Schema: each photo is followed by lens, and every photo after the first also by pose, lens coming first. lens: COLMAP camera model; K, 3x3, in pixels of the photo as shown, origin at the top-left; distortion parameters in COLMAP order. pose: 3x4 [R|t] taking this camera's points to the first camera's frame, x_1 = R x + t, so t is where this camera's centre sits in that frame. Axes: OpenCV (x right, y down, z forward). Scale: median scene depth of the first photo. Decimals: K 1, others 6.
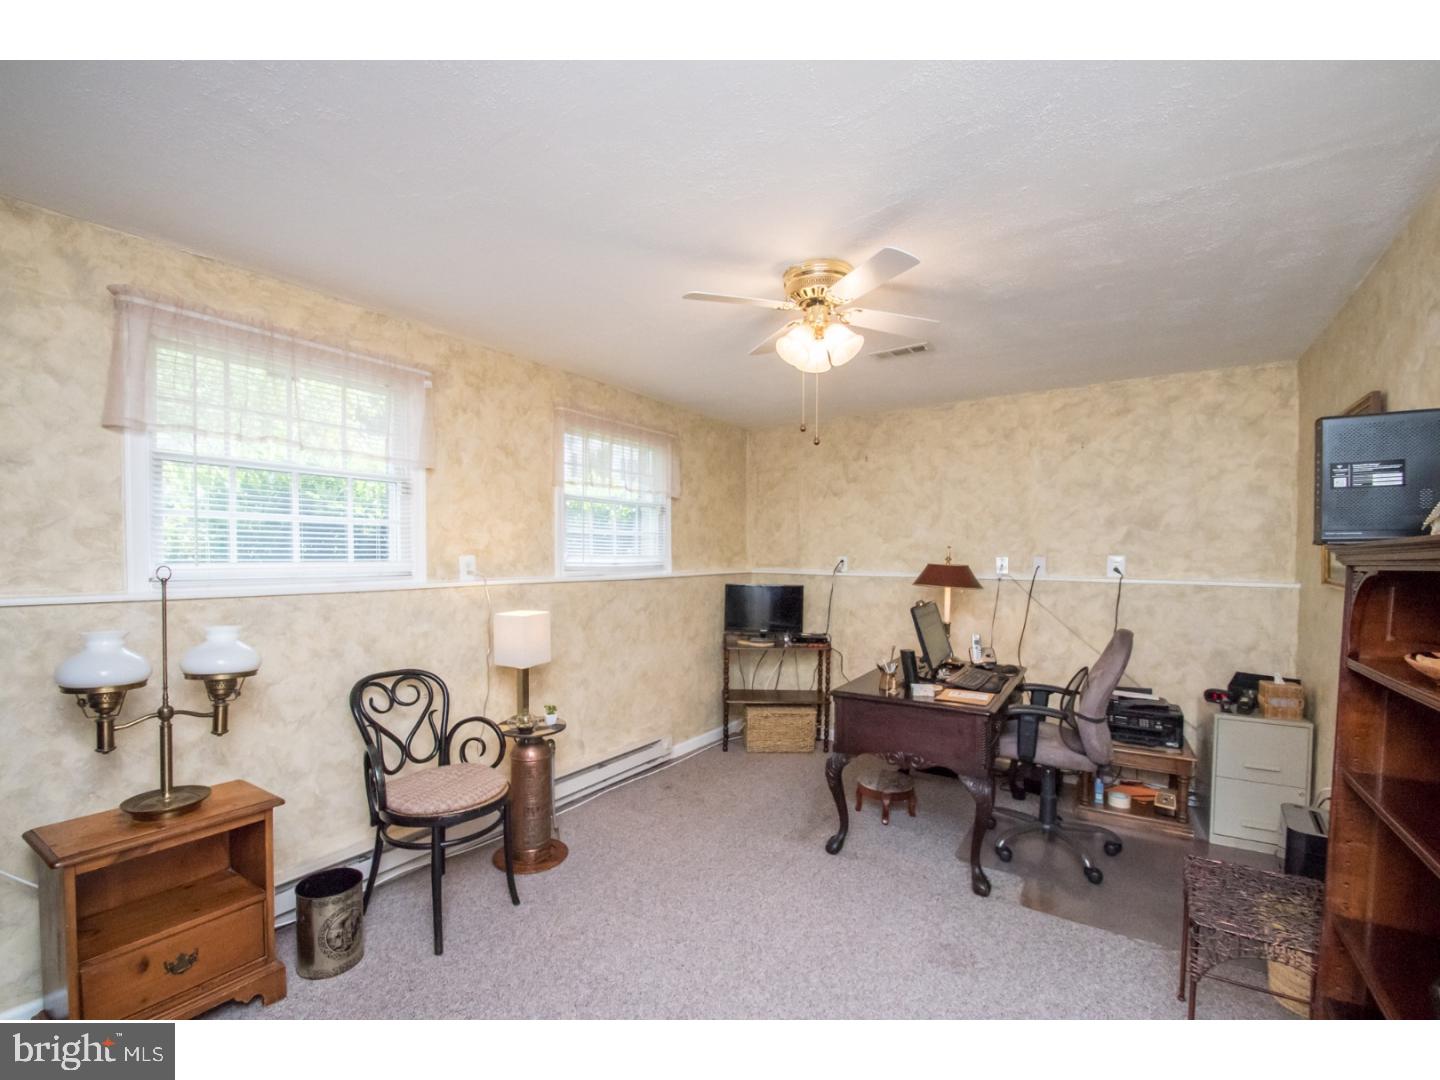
lens RADIAL K [[632.5, 0, 700.0], [0, 632.5, 569.5], [0, 0, 1]] dist [0.010325, -0.015616]
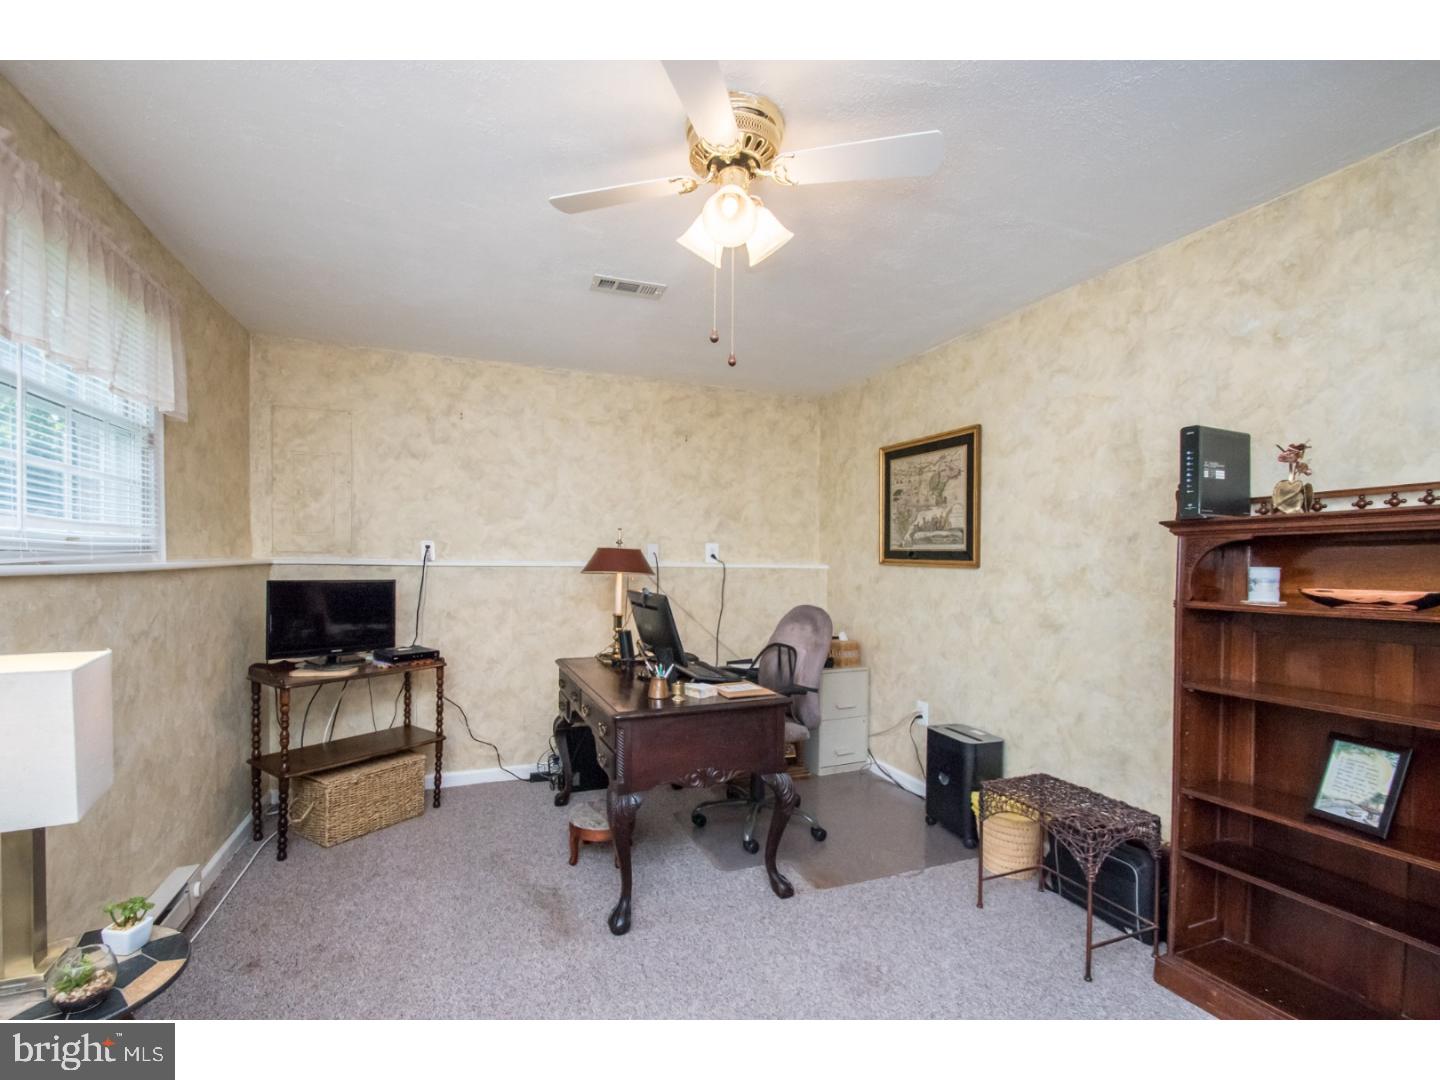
lens RADIAL K [[632.5, 0, 700.0], [0, 632.5, 569.5], [0, 0, 1]] dist [0.010325, -0.015616]
pose [[0.568190, -0.011855, 0.822812, -0.243744], [0.013473, 0.999896, 0.005103, 0.016562], [-0.822787, 0.008187, 0.568291, 0.361122]]
